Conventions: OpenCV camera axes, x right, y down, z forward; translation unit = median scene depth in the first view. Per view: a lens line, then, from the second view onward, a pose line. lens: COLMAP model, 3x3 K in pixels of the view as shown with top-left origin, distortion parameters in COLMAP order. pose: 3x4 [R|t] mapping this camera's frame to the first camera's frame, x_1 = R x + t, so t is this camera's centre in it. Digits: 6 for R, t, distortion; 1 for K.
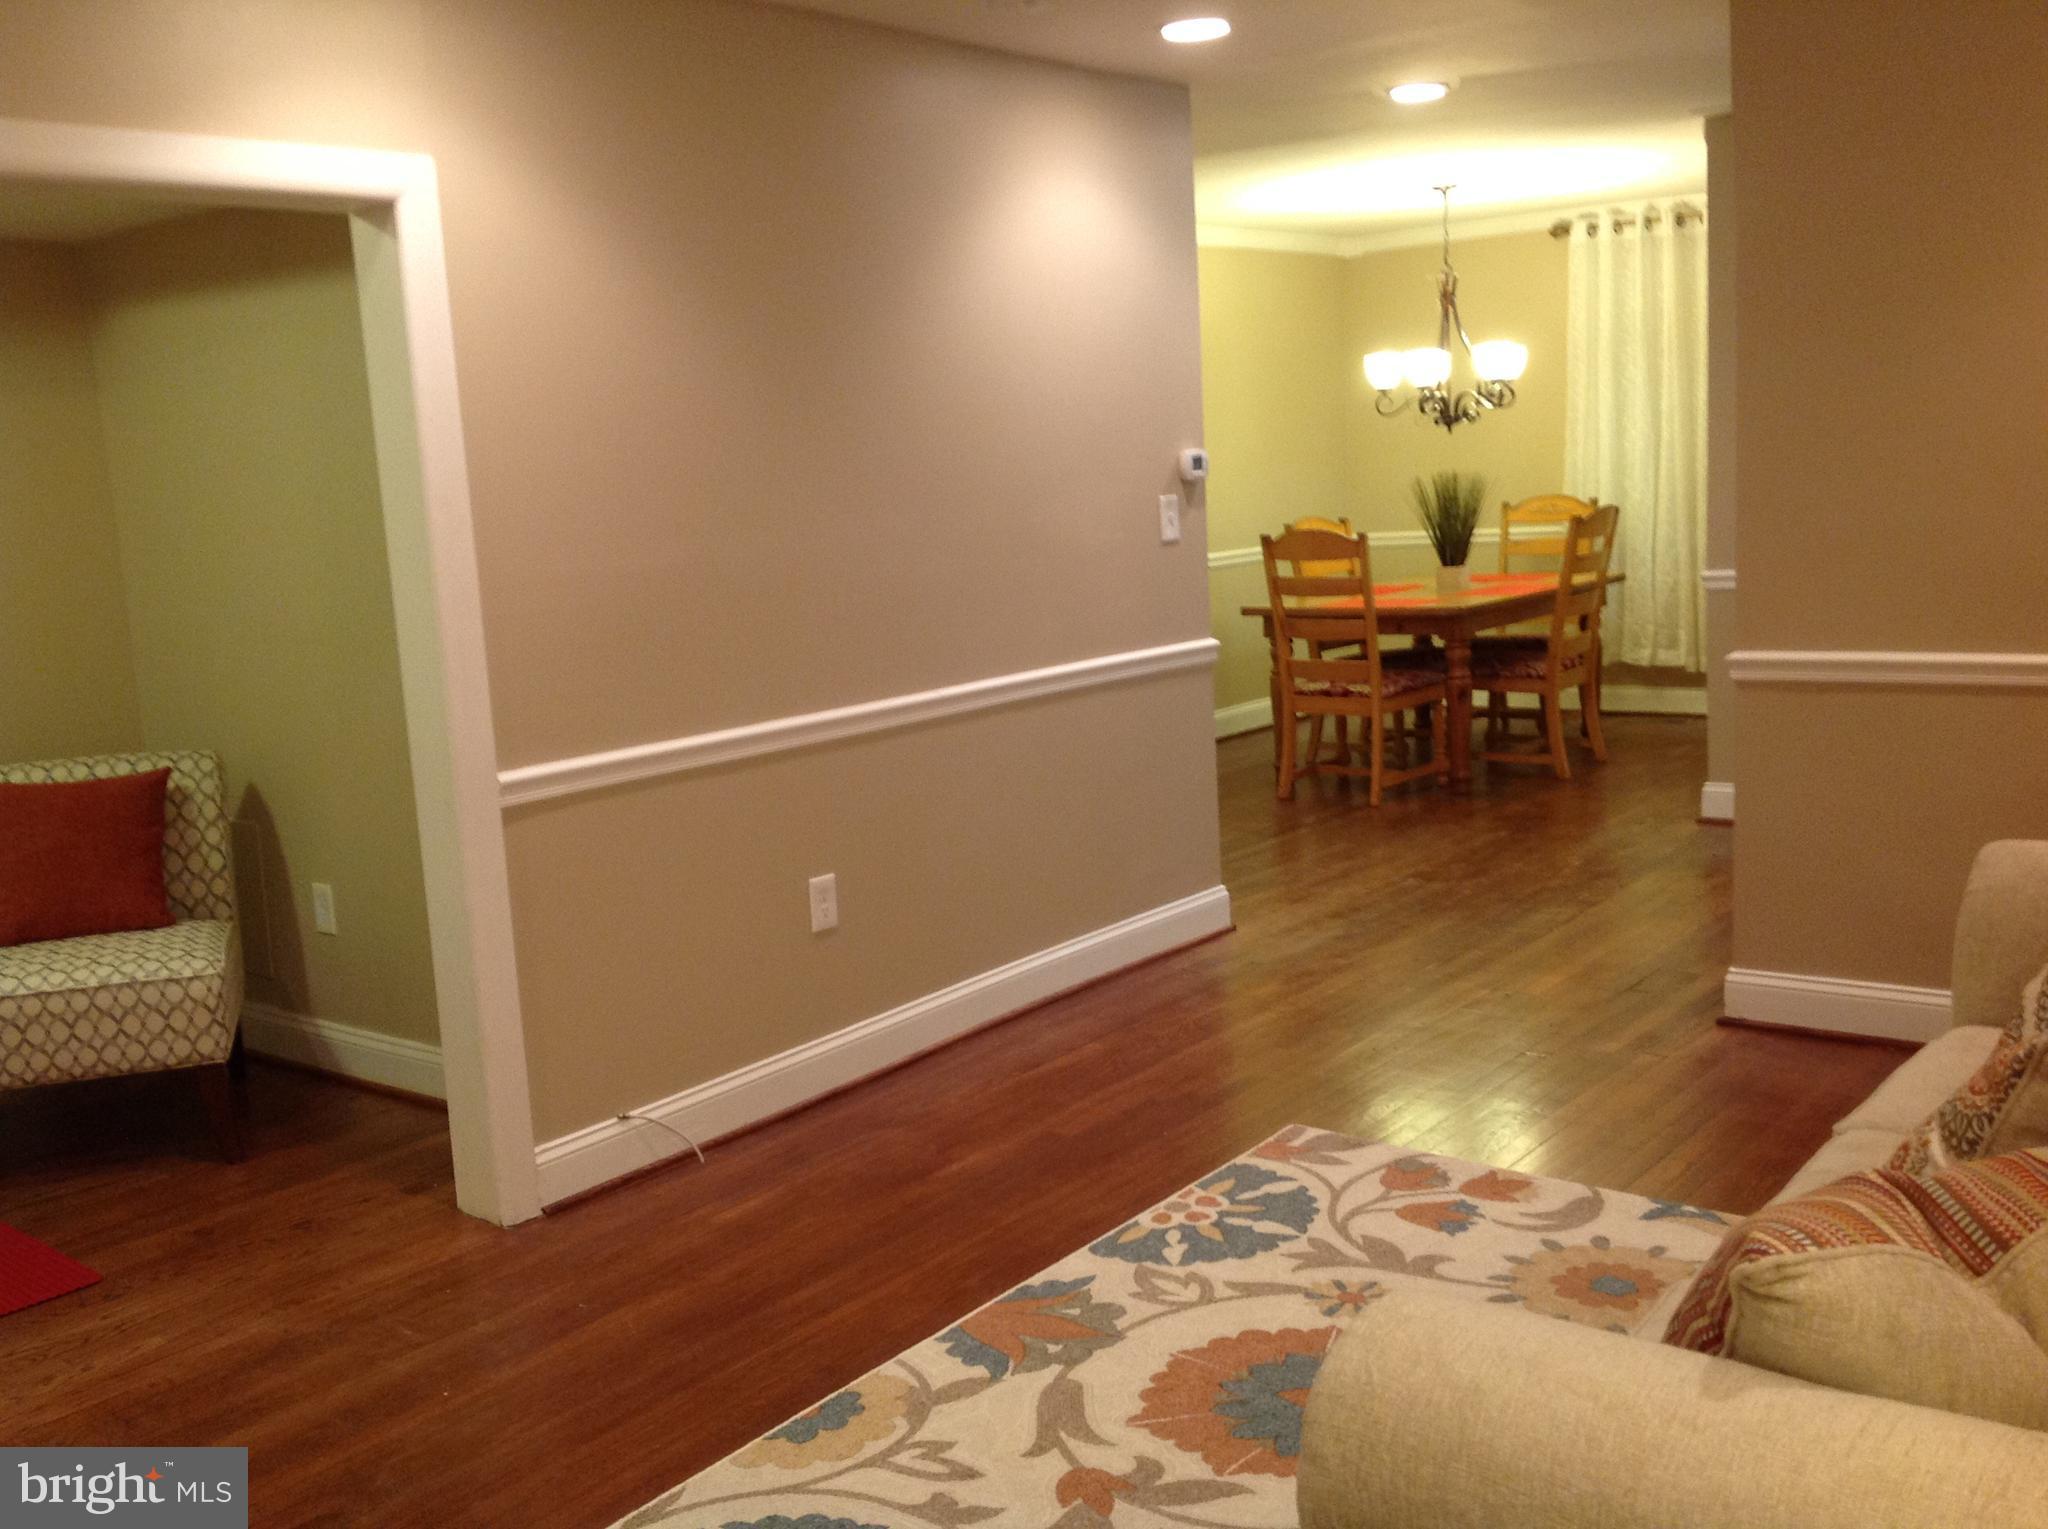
lens RADIAL K [[1980.1, 0, 975.1], [0, 1980.1, 772.5], [0, 0, 1]] dist [0.228246, -0.597991]
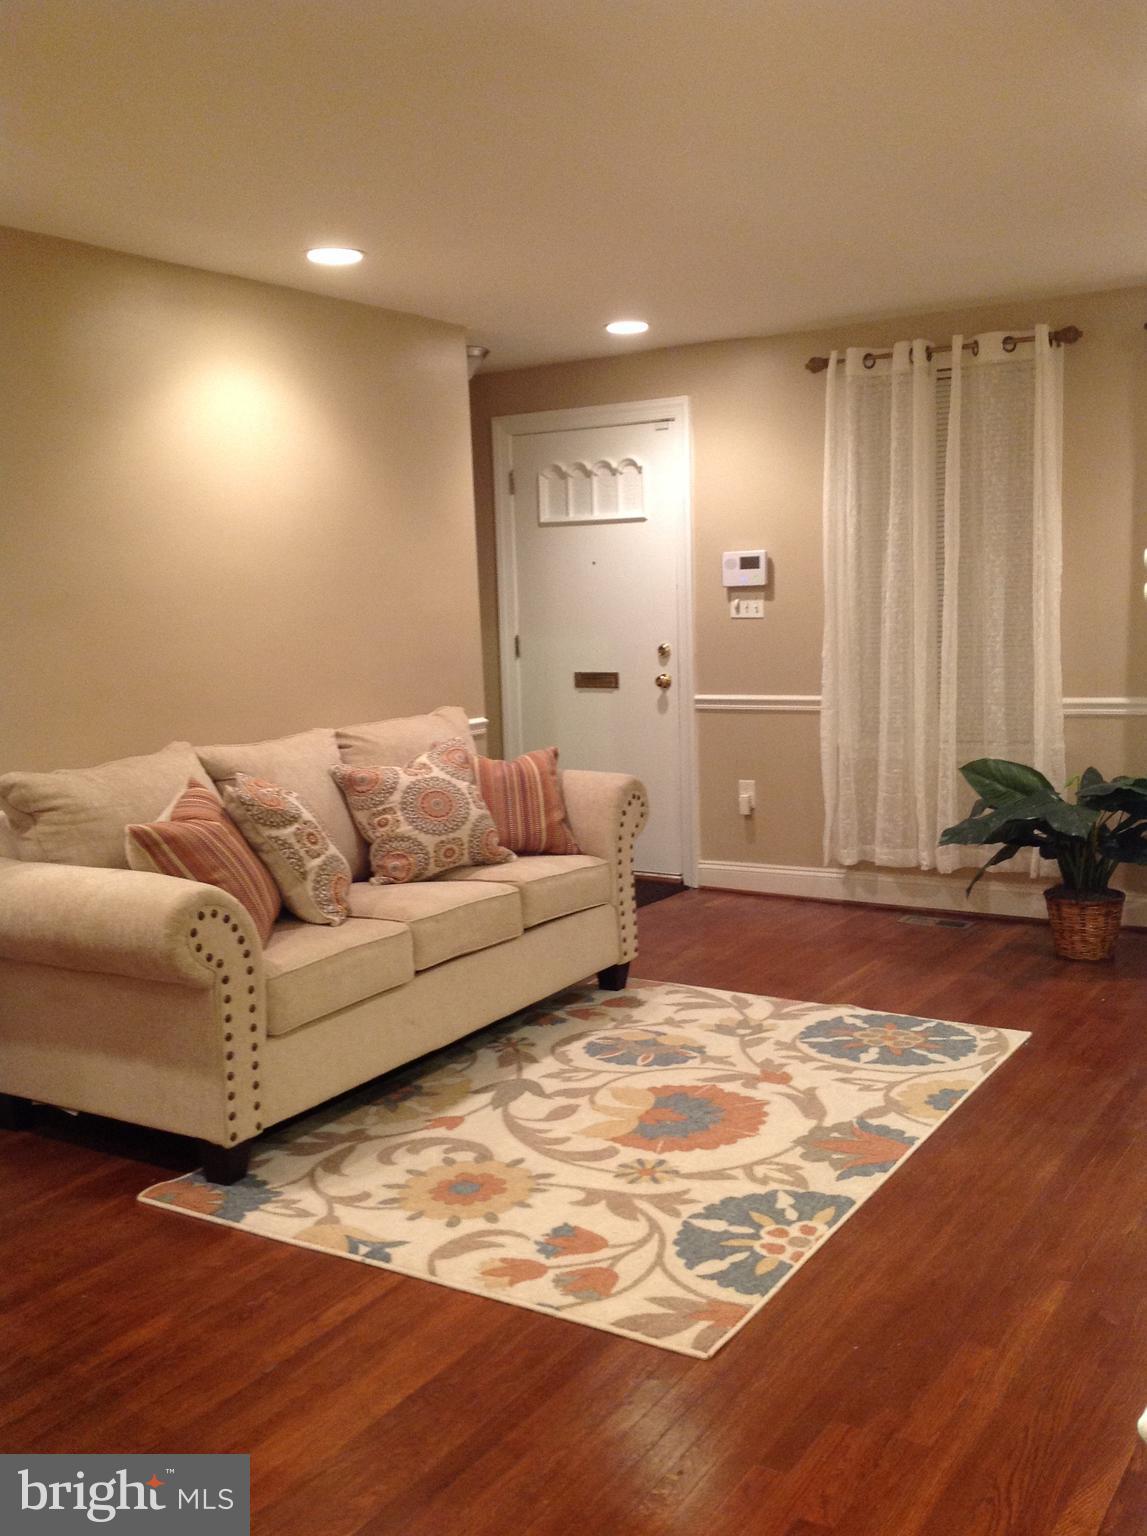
lens RADIAL K [[1455.1, 0, 567.2], [0, 1455.1, 765.5], [0, 0, 1]] dist [0.222130, -0.566817]
pose [[-0.987500, 0.110439, -0.112463, 0.307429], [0.075904, 0.958508, 0.274773, -0.285558], [0.138142, 0.262802, -0.954909, 1.792314]]
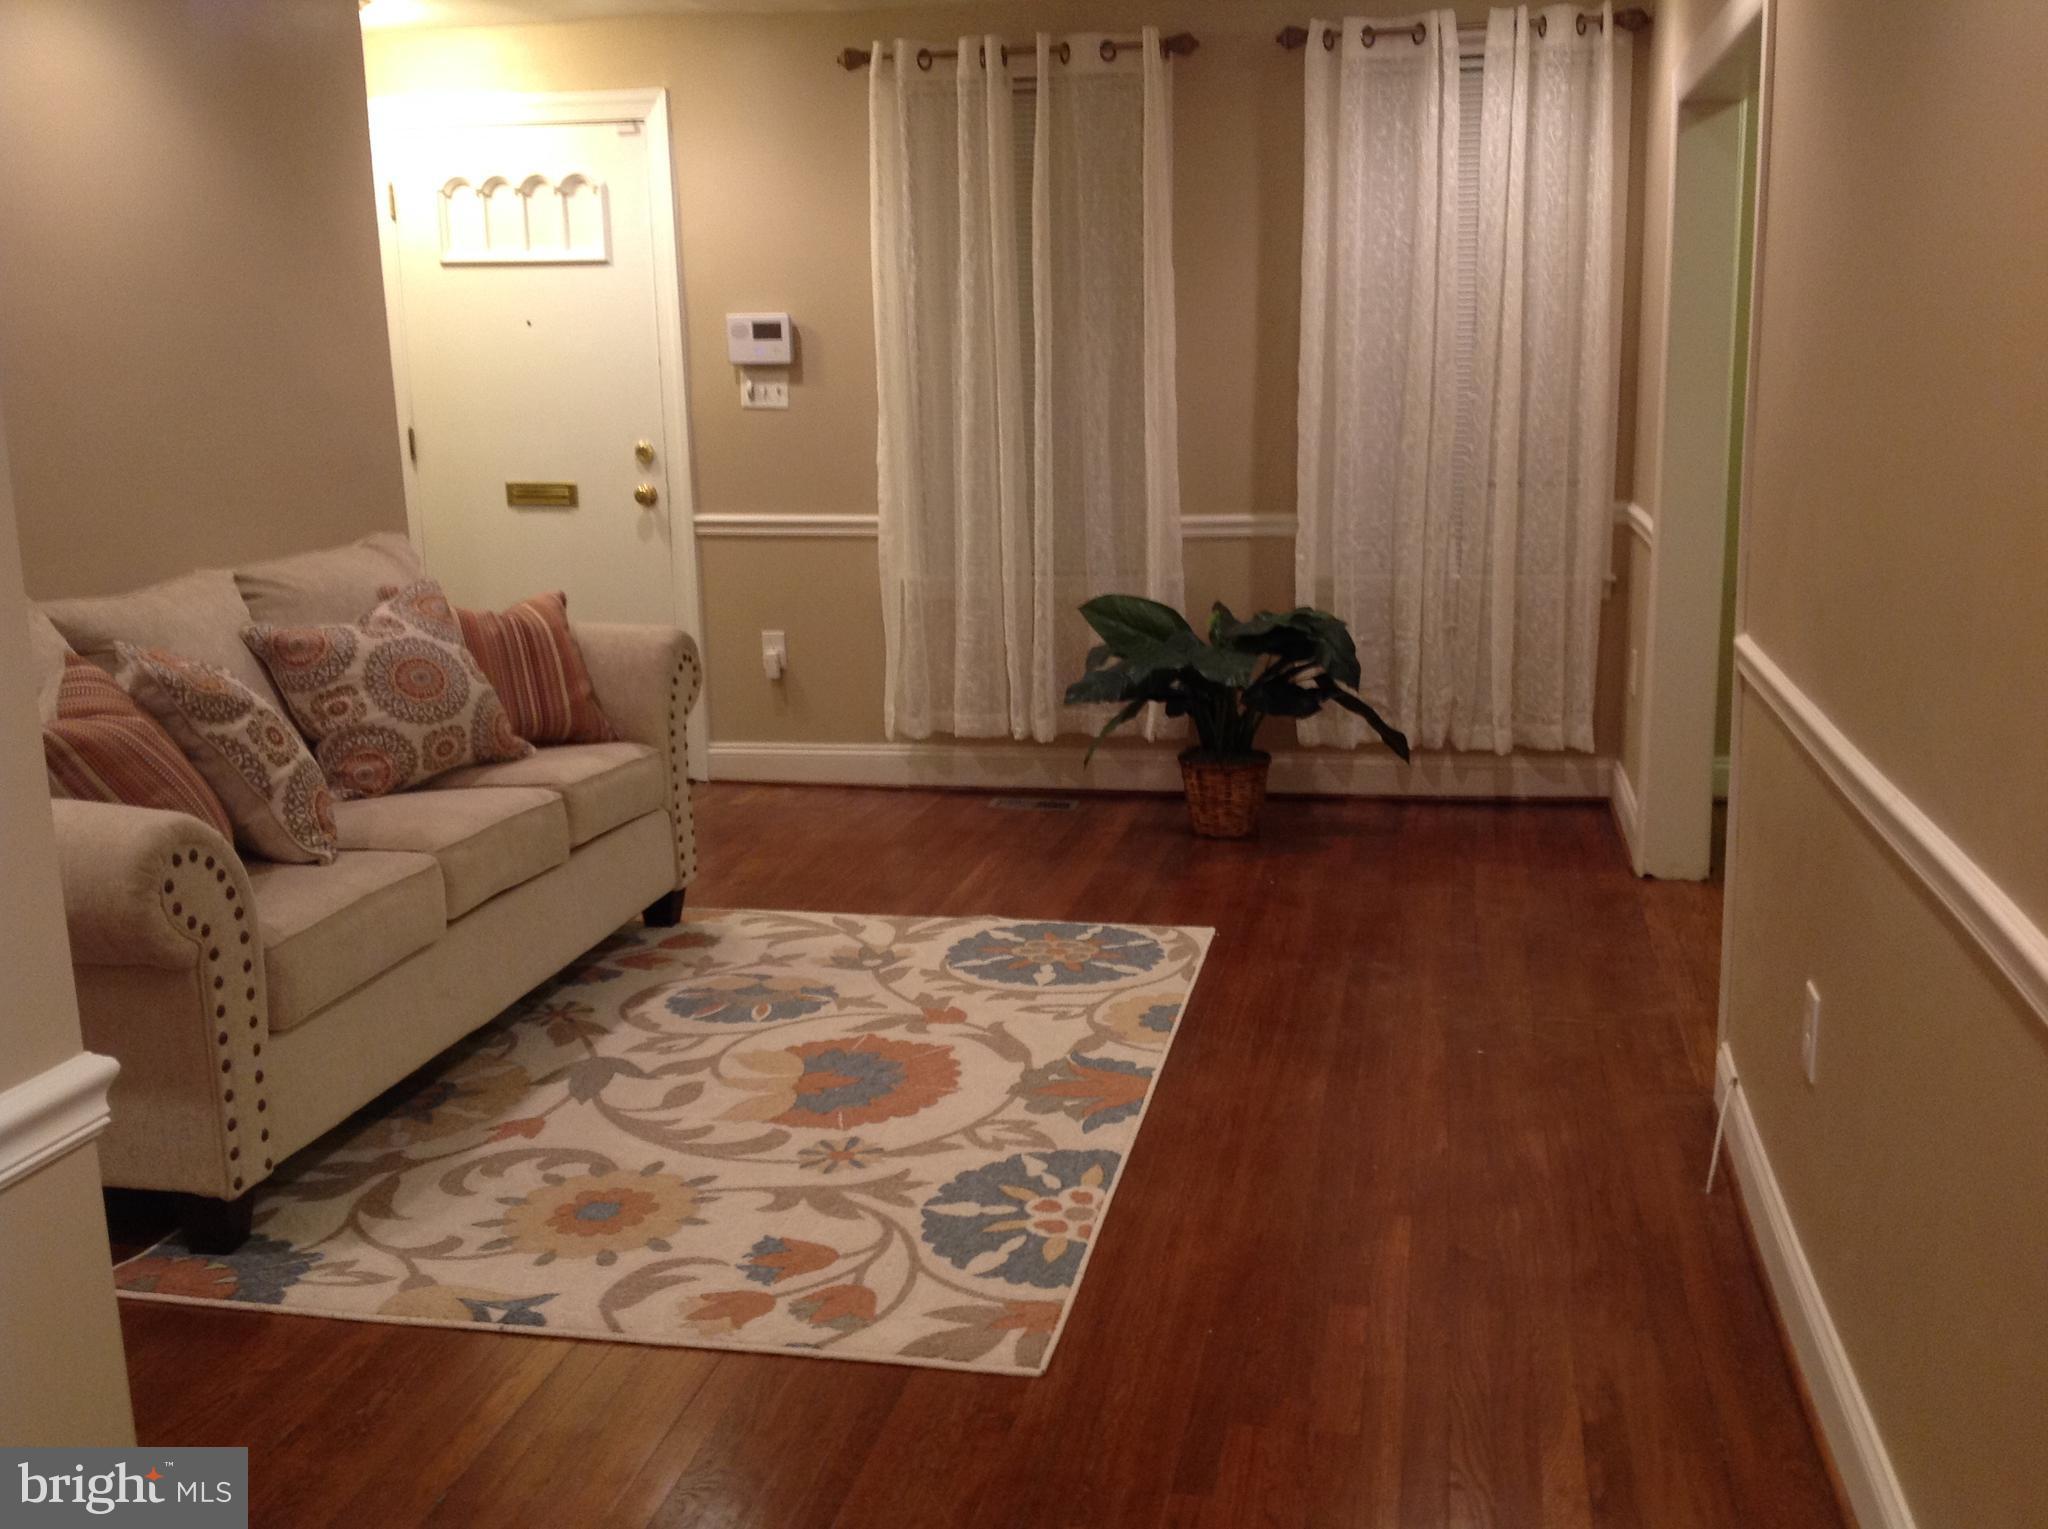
lens RADIAL K [[1944.6, 0, 1047.0], [0, 1944.6, 760.3], [0, 0, 1]] dist [0.222790, -0.579738]
pose [[-0.880696, 0.171710, -0.441463, 0.481378], [0.001190, 0.932783, 0.360438, -0.288674], [0.473680, 0.316911, -0.821702, 1.723896]]
